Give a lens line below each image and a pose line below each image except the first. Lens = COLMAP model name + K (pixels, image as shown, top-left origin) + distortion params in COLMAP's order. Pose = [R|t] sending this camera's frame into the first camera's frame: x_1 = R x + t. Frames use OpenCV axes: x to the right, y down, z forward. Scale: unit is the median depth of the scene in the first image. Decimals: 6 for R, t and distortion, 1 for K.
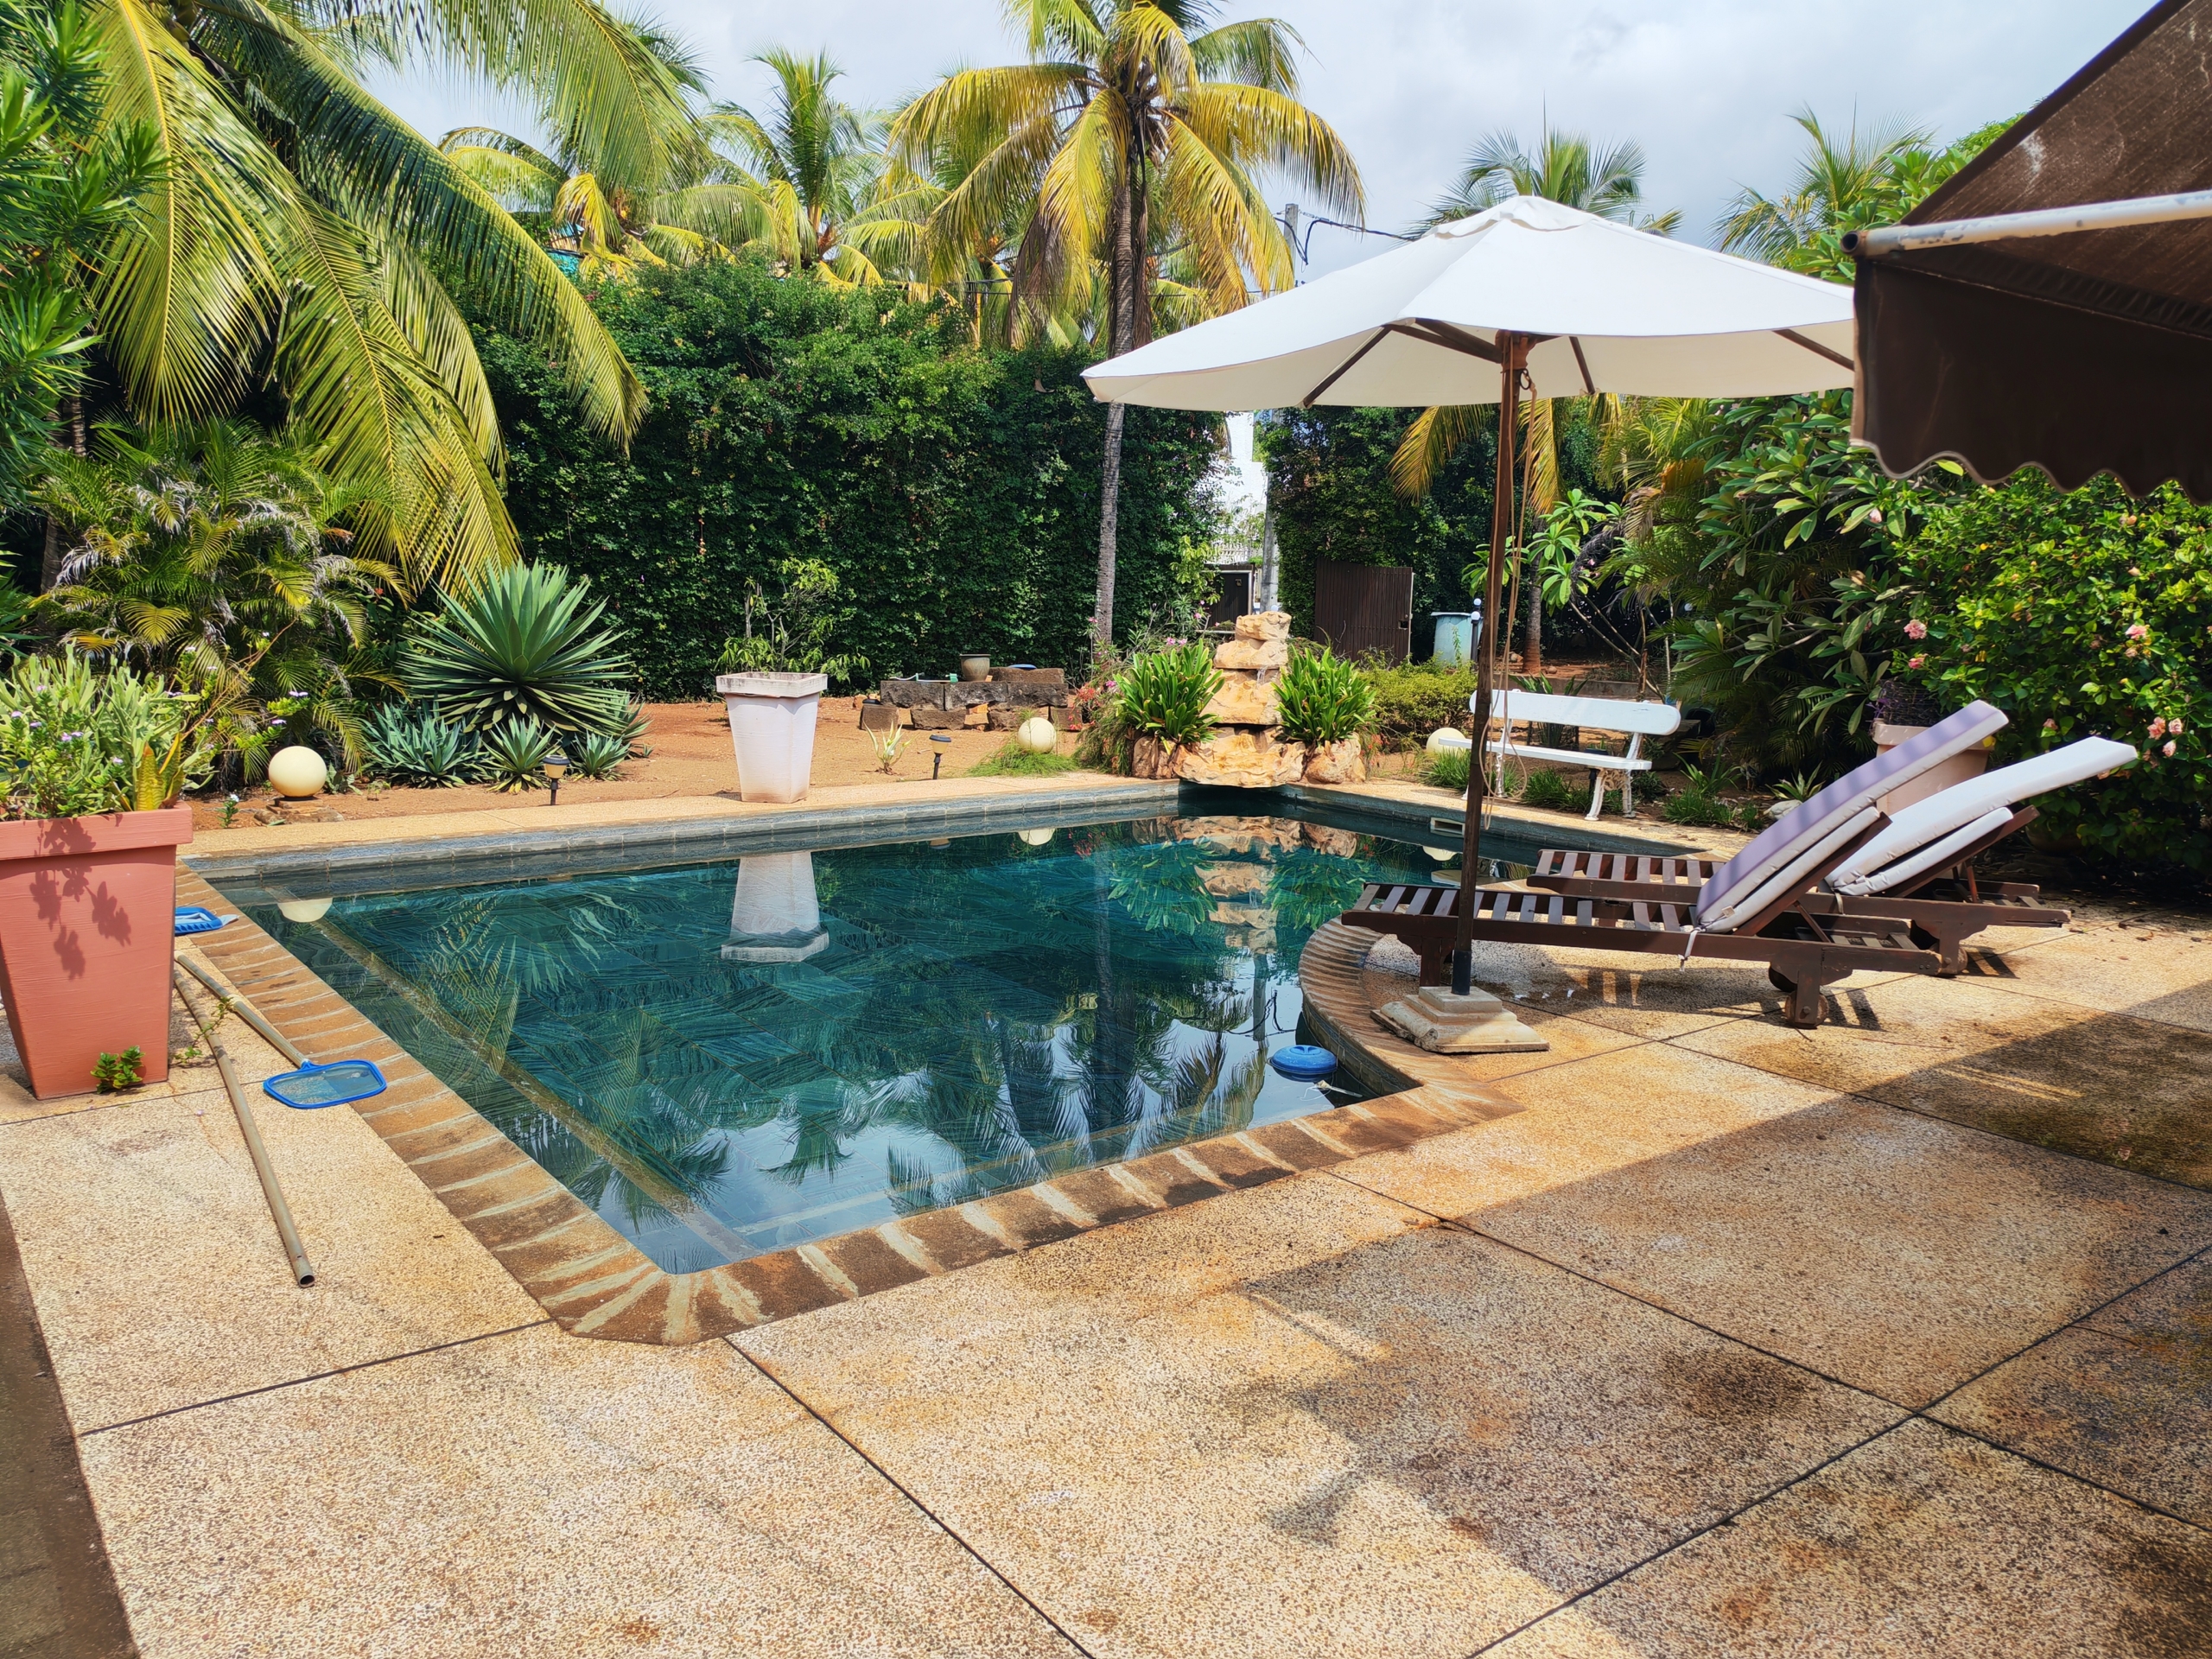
lens RADIAL K [[1709.8, 0, 1106.0], [0, 1709.8, 829.5], [0, 0, 1]] dist [0.003422, -0.098275]
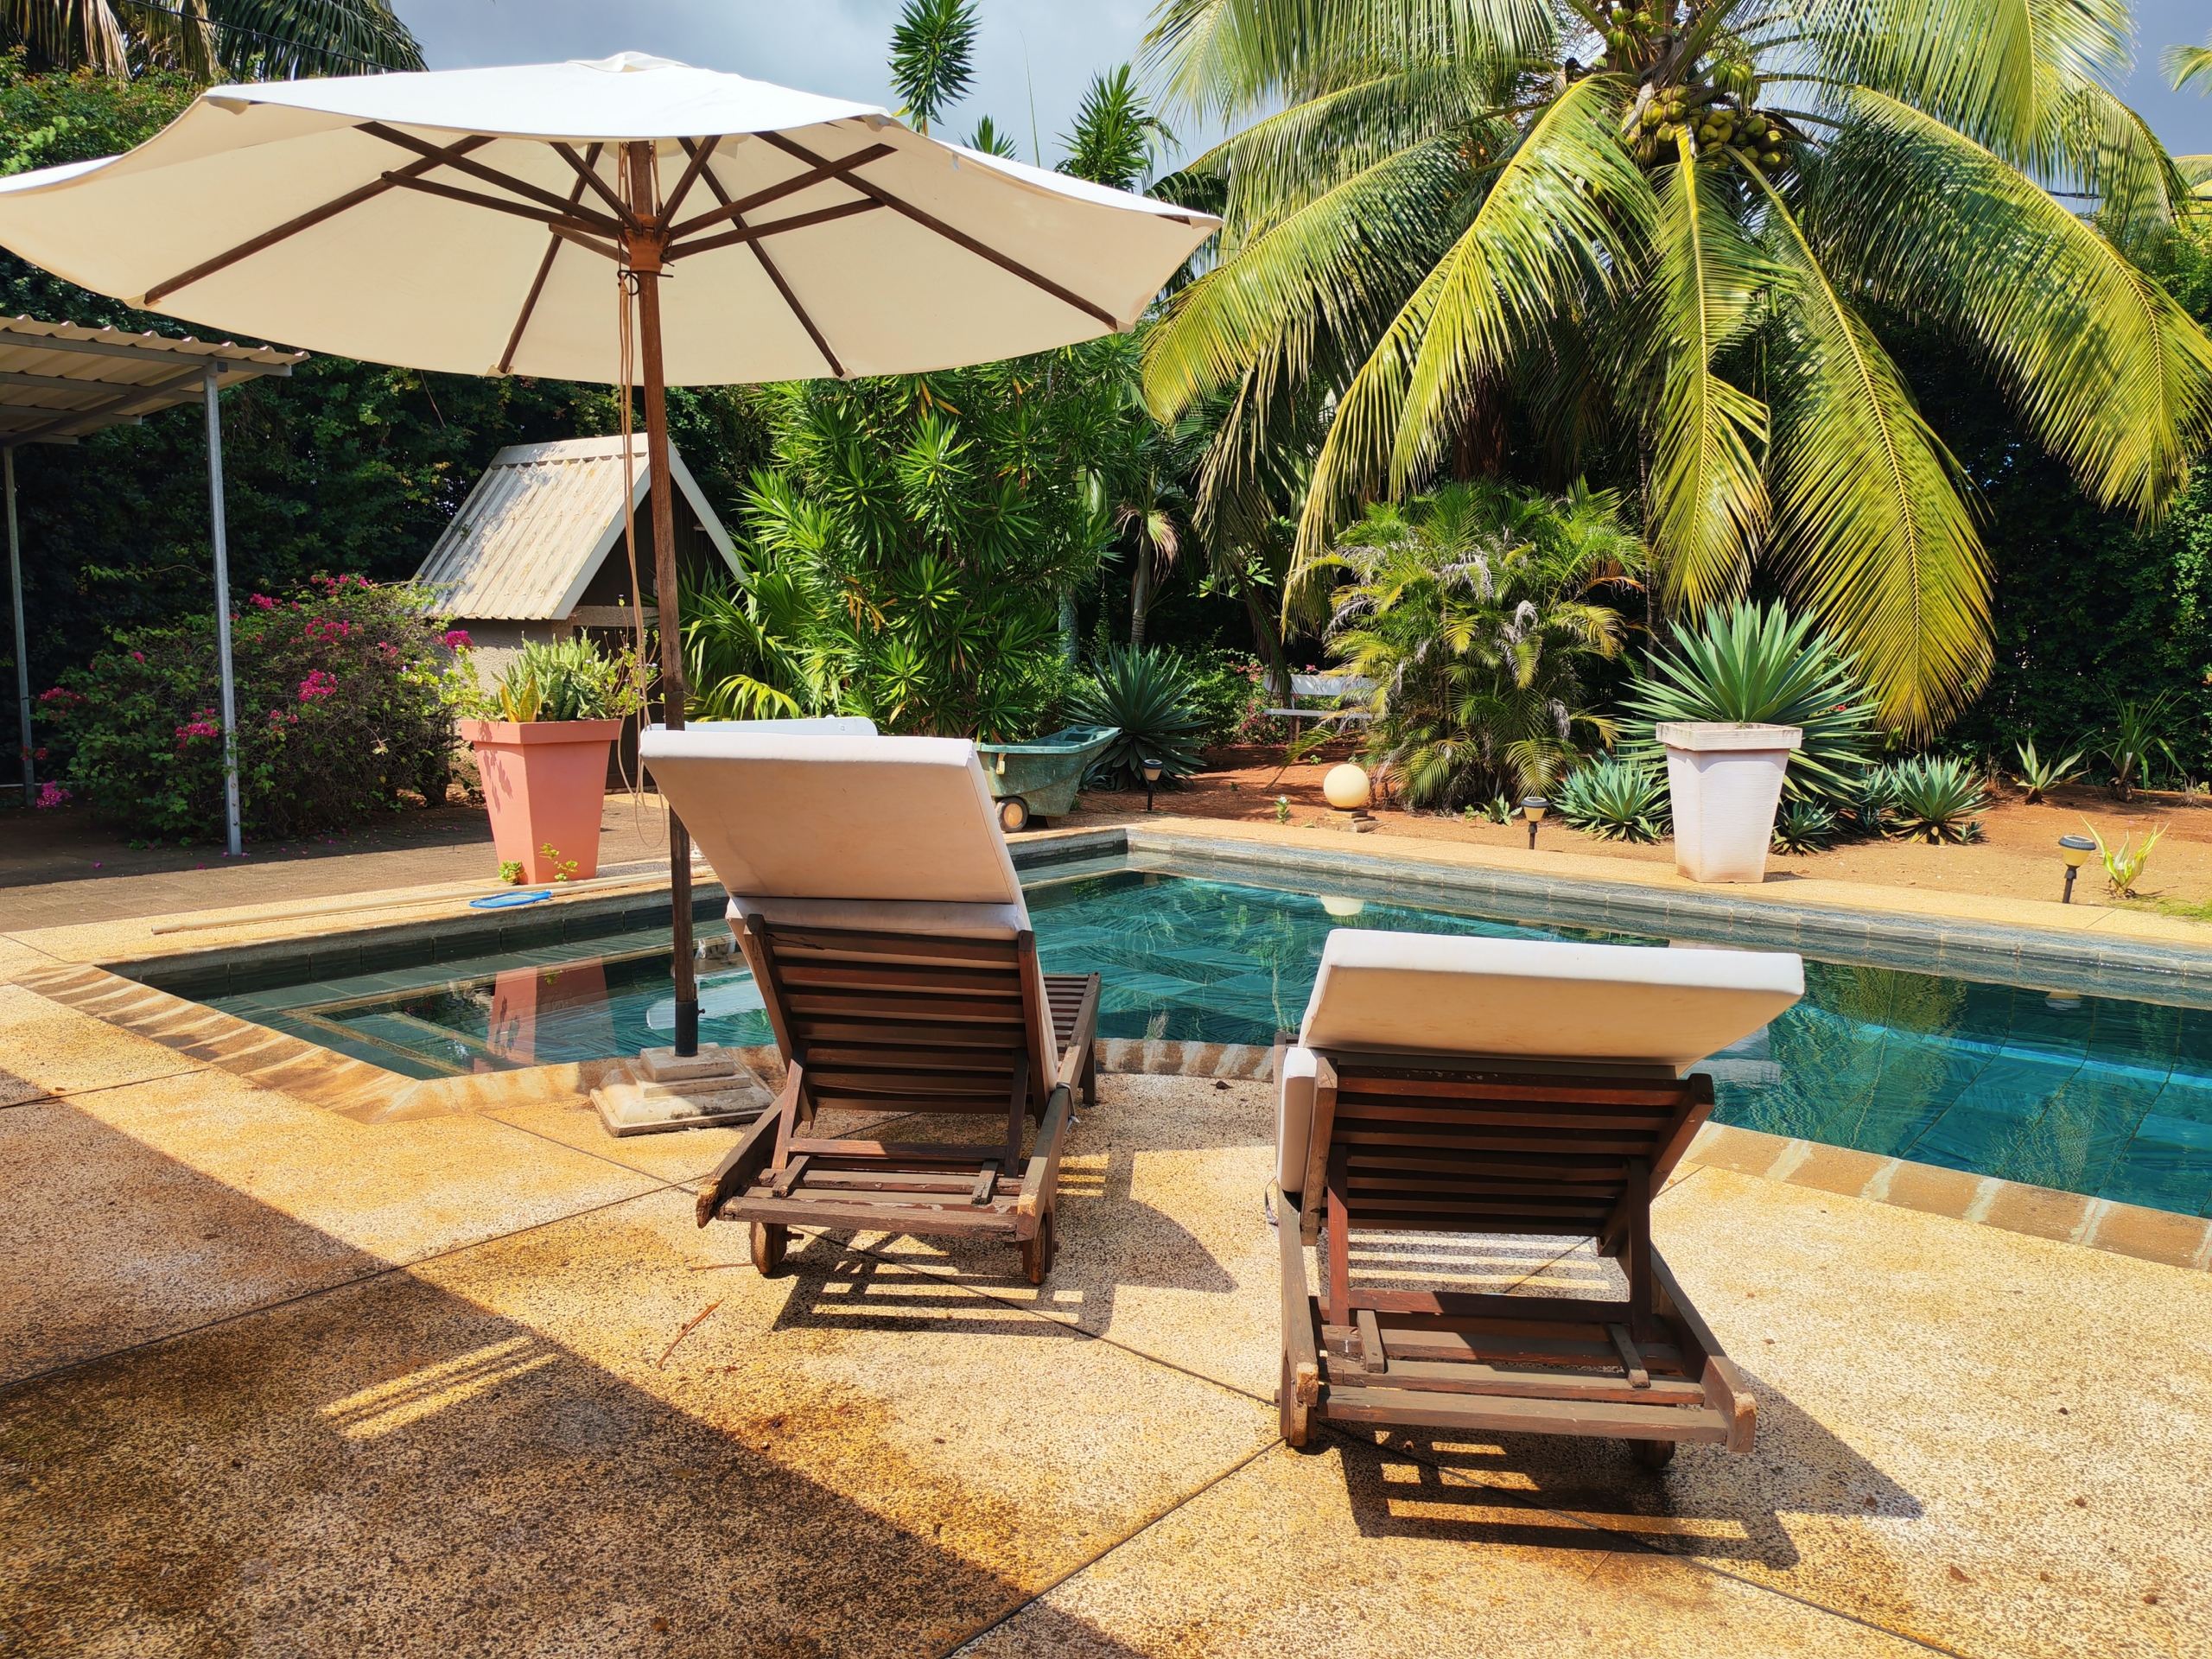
lens RADIAL K [[1709.8, 0, 1106.0], [0, 1709.8, 829.5], [0, 0, 1]] dist [0.003422, -0.098275]
pose [[0.240052, 0.100298, -0.965565, 1.109713], [-0.155842, 0.985729, 0.063649, -0.098458], [0.958169, 0.135196, 0.252257, 1.055222]]
